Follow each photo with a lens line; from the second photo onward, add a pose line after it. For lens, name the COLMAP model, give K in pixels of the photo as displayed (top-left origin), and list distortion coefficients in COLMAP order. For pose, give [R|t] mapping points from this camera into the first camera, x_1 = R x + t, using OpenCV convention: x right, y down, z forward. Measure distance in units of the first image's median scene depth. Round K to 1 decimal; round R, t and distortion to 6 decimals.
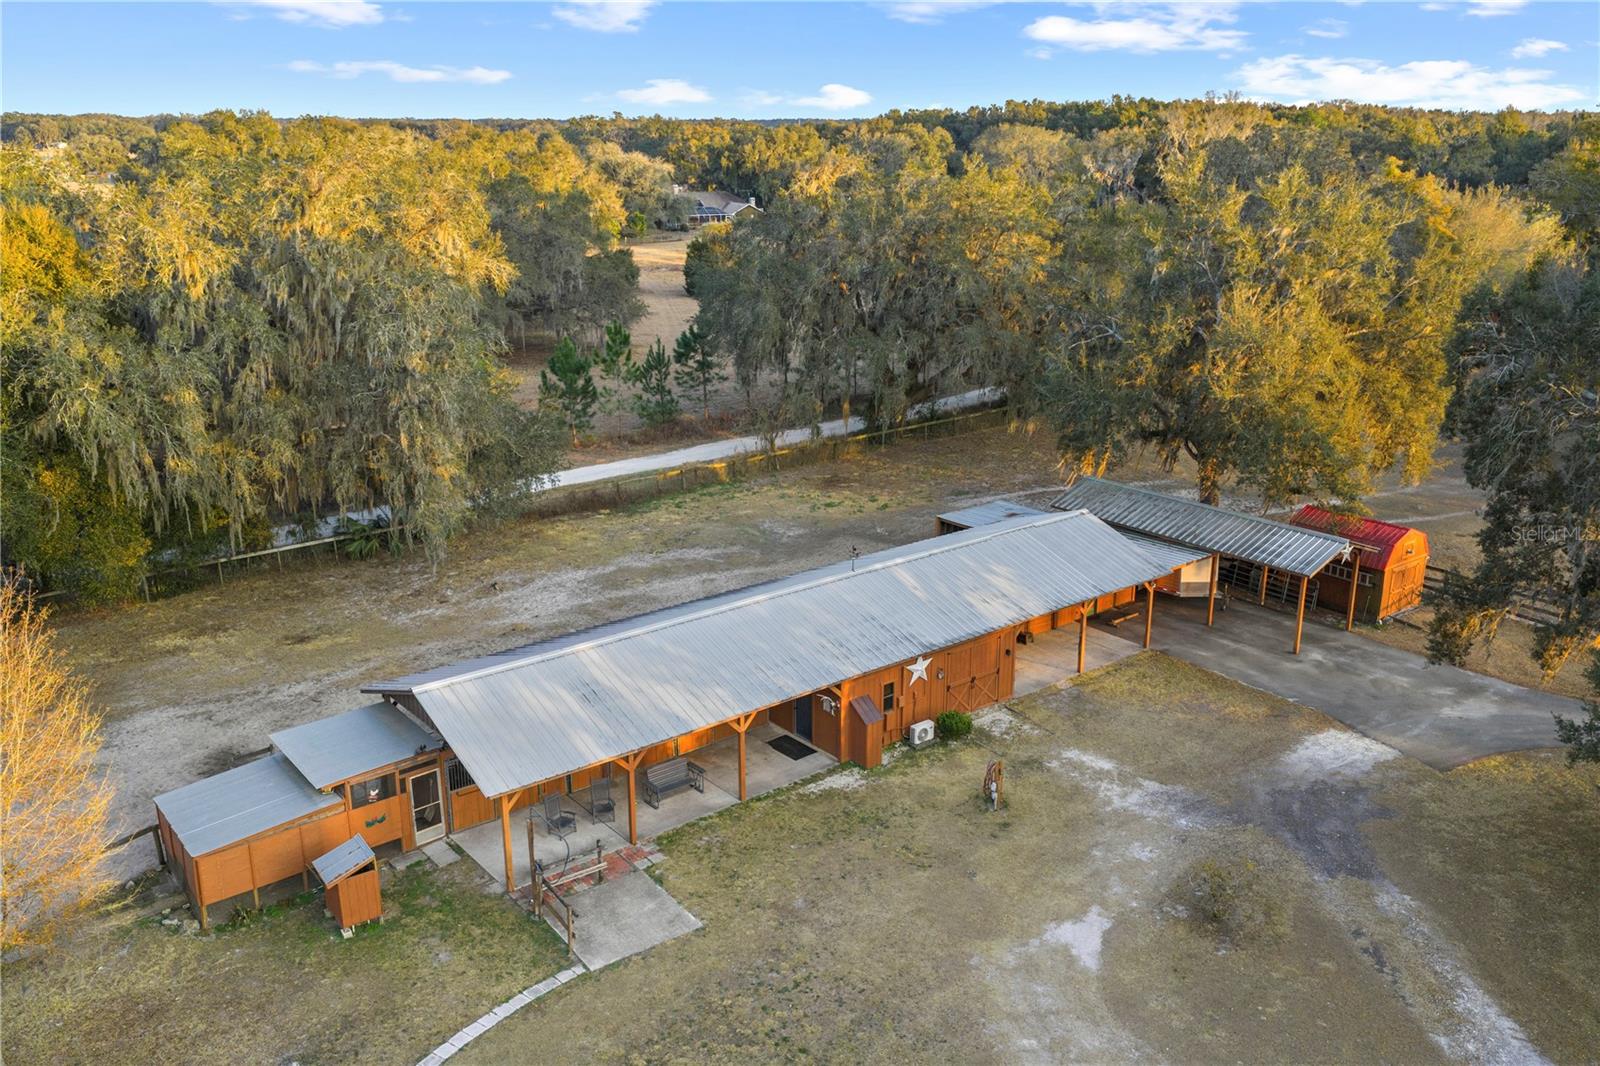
lens RADIAL K [[1322.2, 0, 797.7], [0, 1322.2, 536.9], [0, 0, 1]] dist [0.024571, -0.047793]
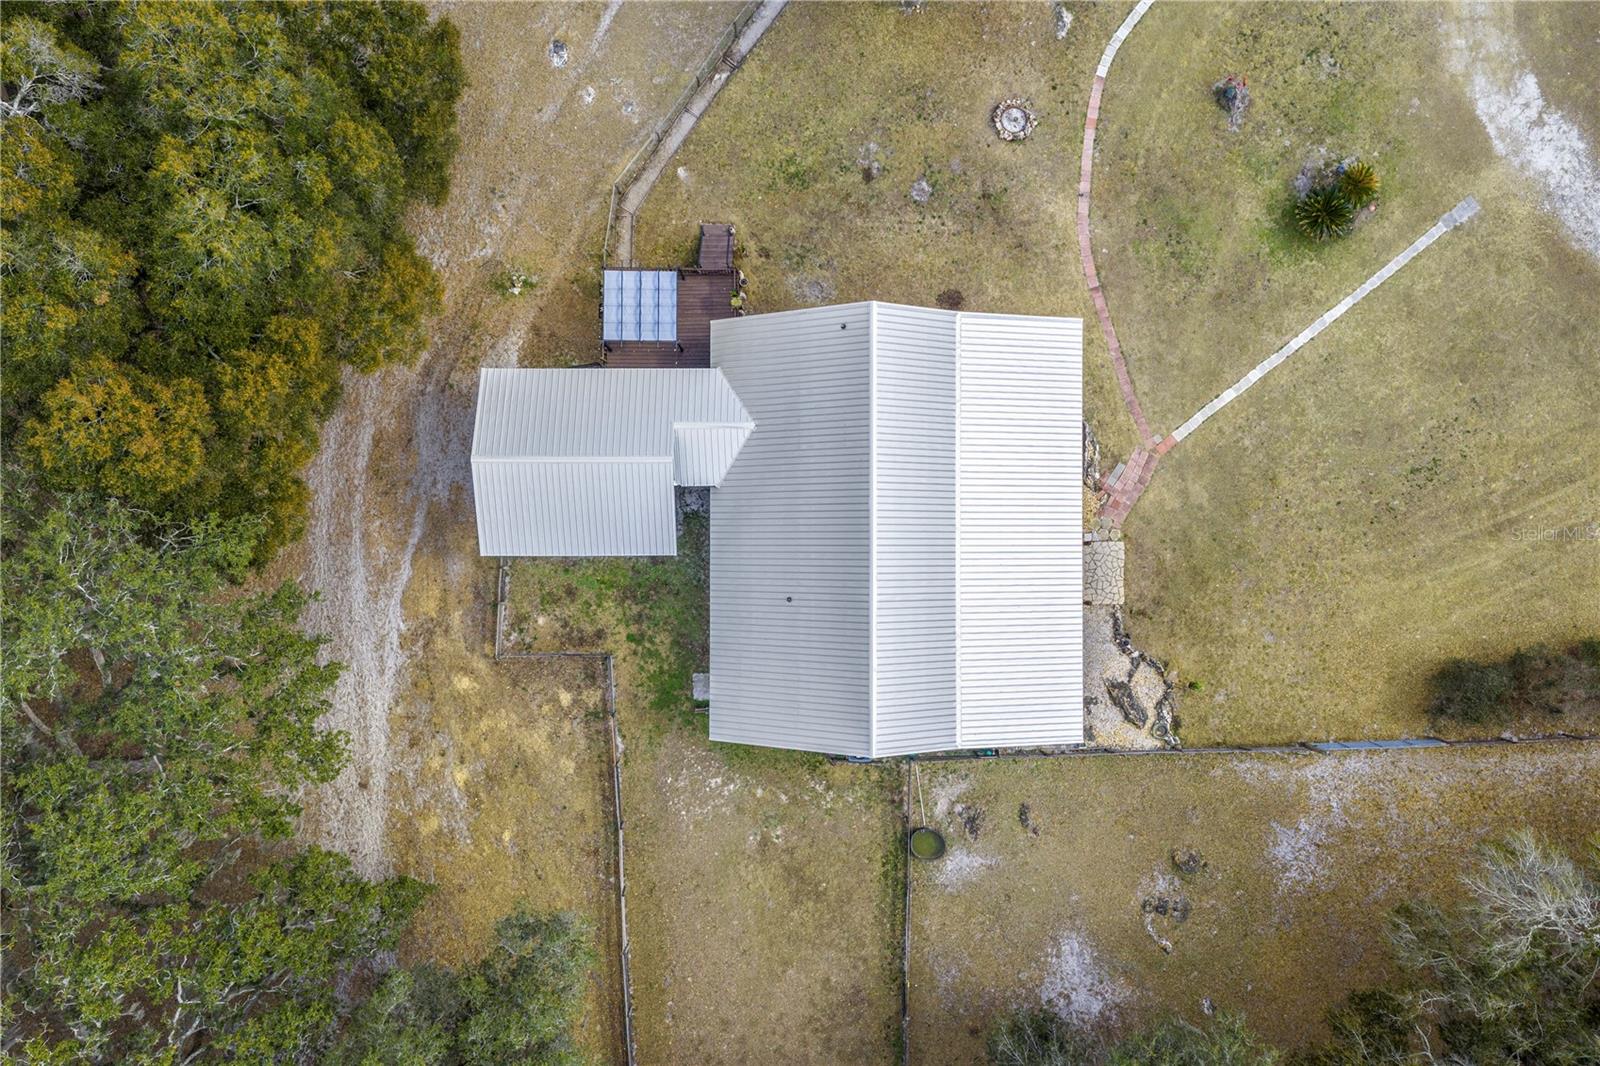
lens RADIAL K [[1335.8, 0, 800.0], [0, 1335.8, 533.0], [0, 0, 1]] dist [0.003889, -0.011439]
pose [[0.991931, 0.126328, -0.010668, -0.537087], [-0.027301, 0.295024, 0.955100, -0.991707], [0.123803, -0.947102, 0.296092, -0.251713]]
